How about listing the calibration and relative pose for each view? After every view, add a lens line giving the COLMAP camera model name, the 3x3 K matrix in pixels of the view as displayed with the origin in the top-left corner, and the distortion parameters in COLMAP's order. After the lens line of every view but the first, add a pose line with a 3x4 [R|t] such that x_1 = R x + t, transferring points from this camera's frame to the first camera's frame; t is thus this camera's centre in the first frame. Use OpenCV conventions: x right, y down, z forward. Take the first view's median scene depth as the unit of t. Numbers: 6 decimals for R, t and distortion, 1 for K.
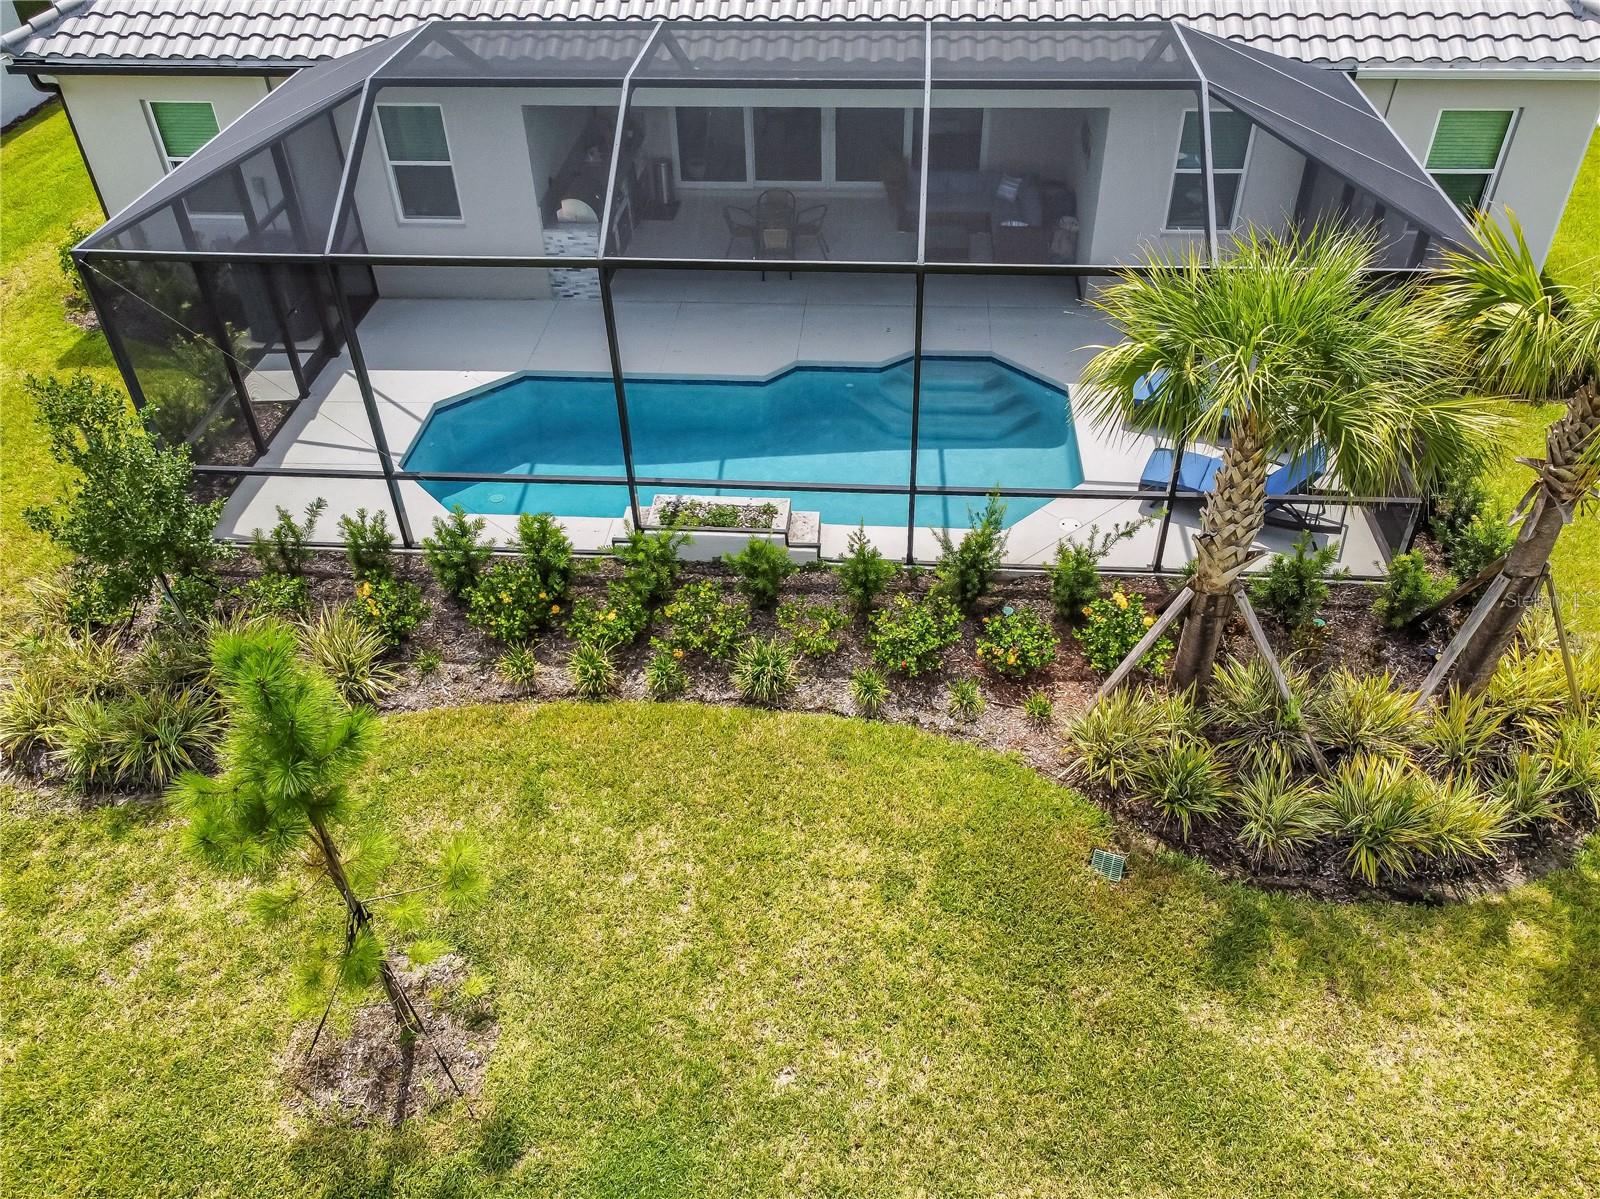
lens RADIAL K [[1244.6, 0, 800.0], [0, 1244.6, 599.5], [0, 0, 1]] dist [0.008189, -0.000756]
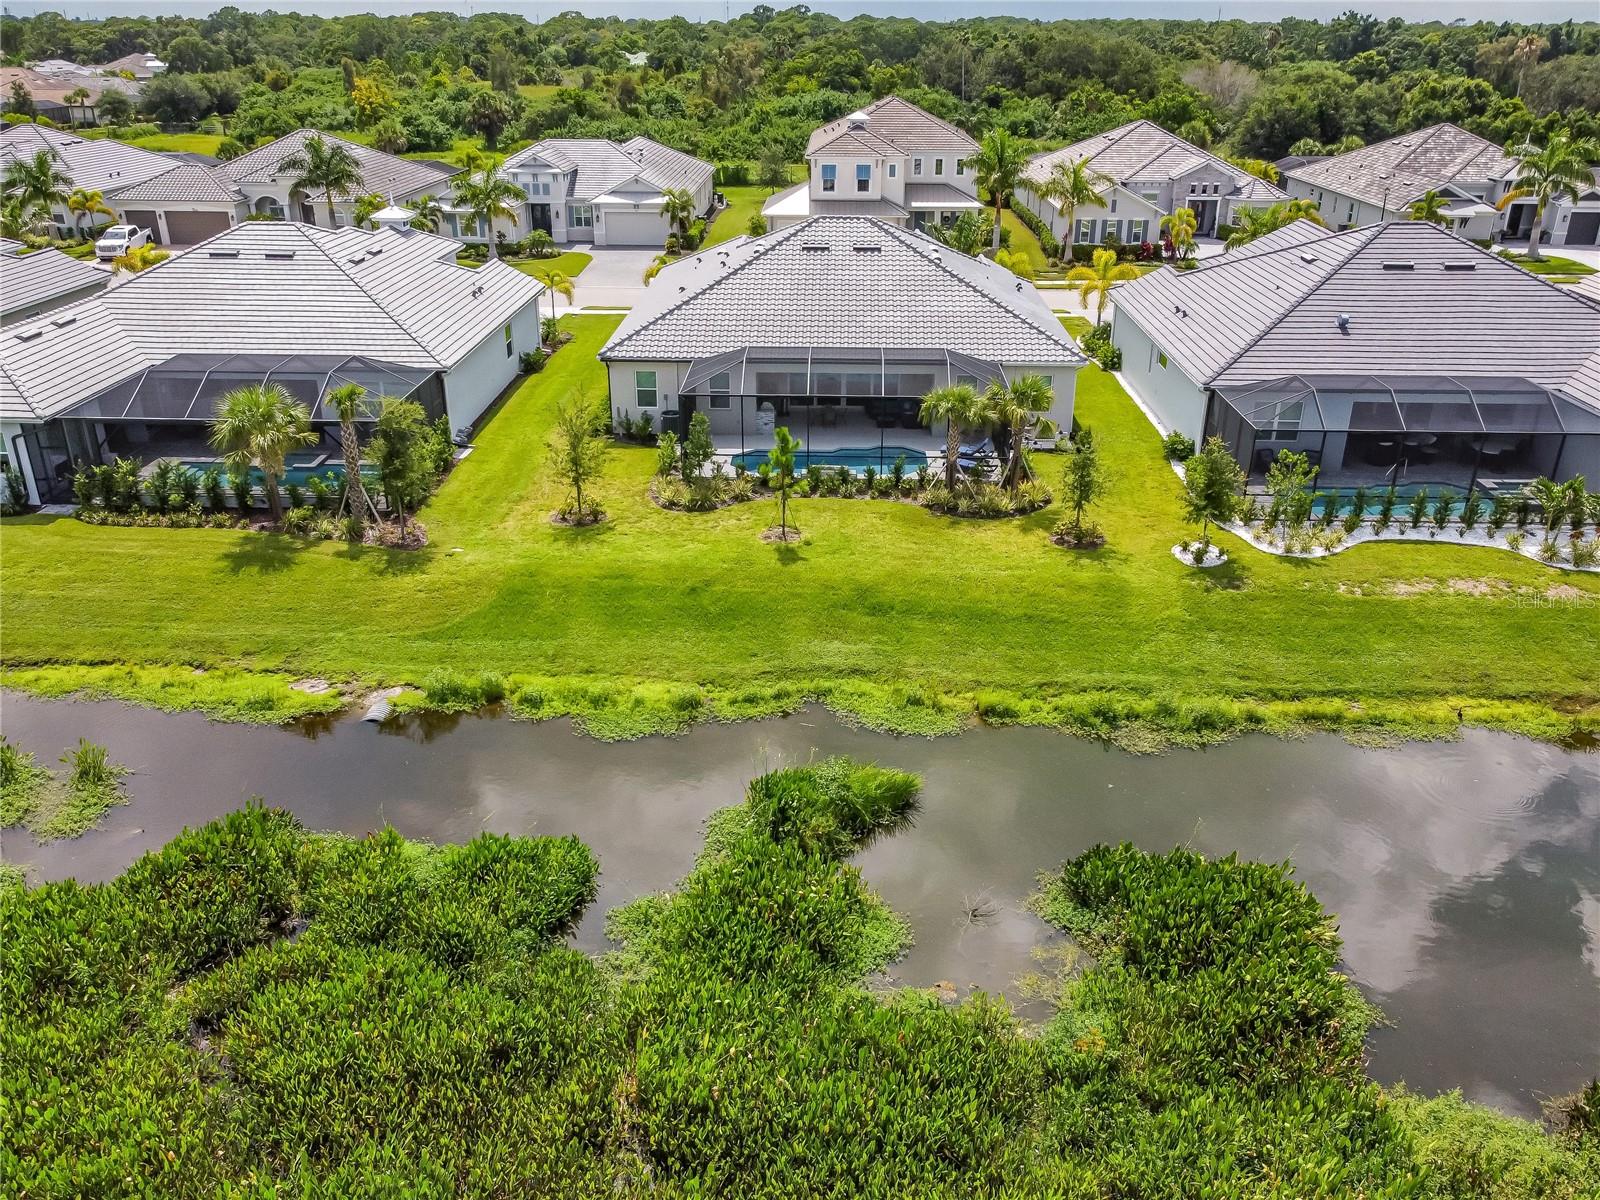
lens RADIAL K [[1244.6, 0, 800.0], [0, 1244.6, 600.0], [0, 0, 1]] dist [0.008189, -0.000756]
pose [[0.998047, -0.000084, 0.062472, -0.404928], [0.016935, 0.962921, -0.269252, 1.387804], [-0.060133, 0.269784, 0.961042, -2.604849]]
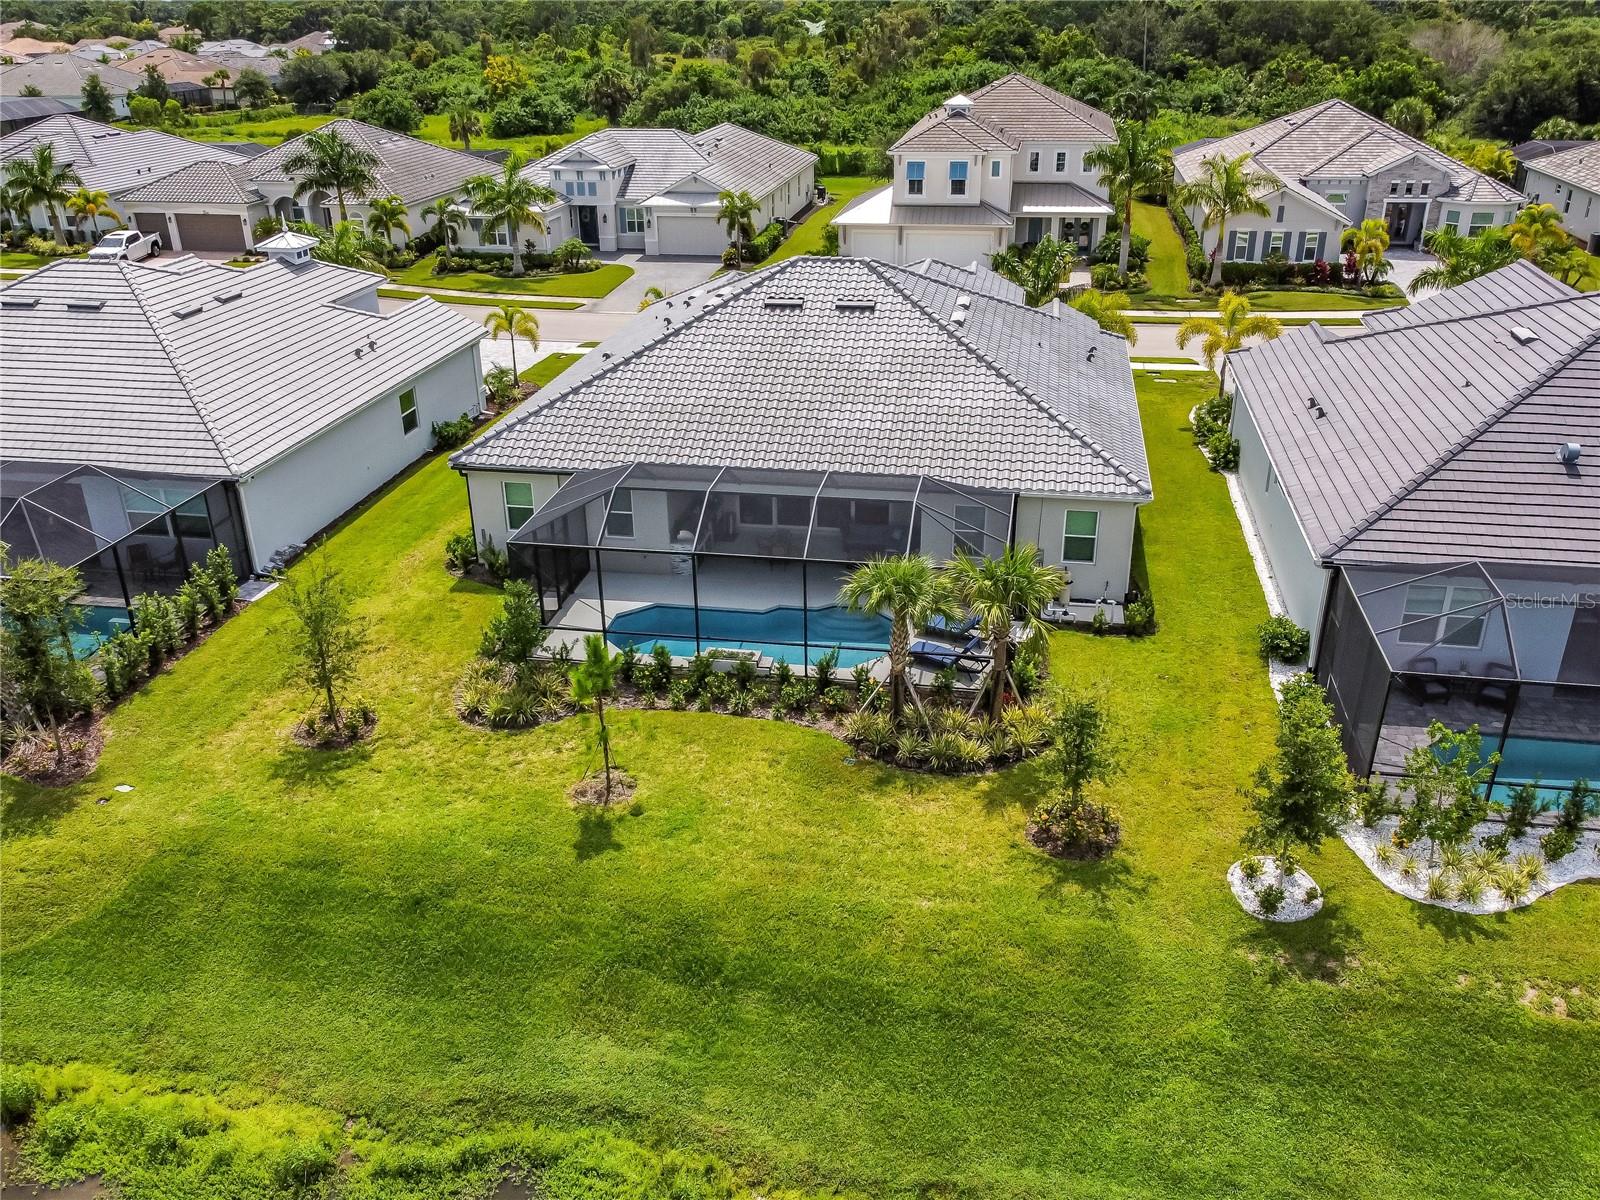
lens RADIAL K [[1267.3, 0, 800.0], [0, 1267.3, 600.0], [0, 0, 1]] dist [0.008030, -0.001263]
pose [[0.995739, 0.046636, -0.079551, 0.283858], [-0.065283, 0.965792, -0.250966, 0.481543], [0.065126, 0.255090, 0.964722, -1.551993]]
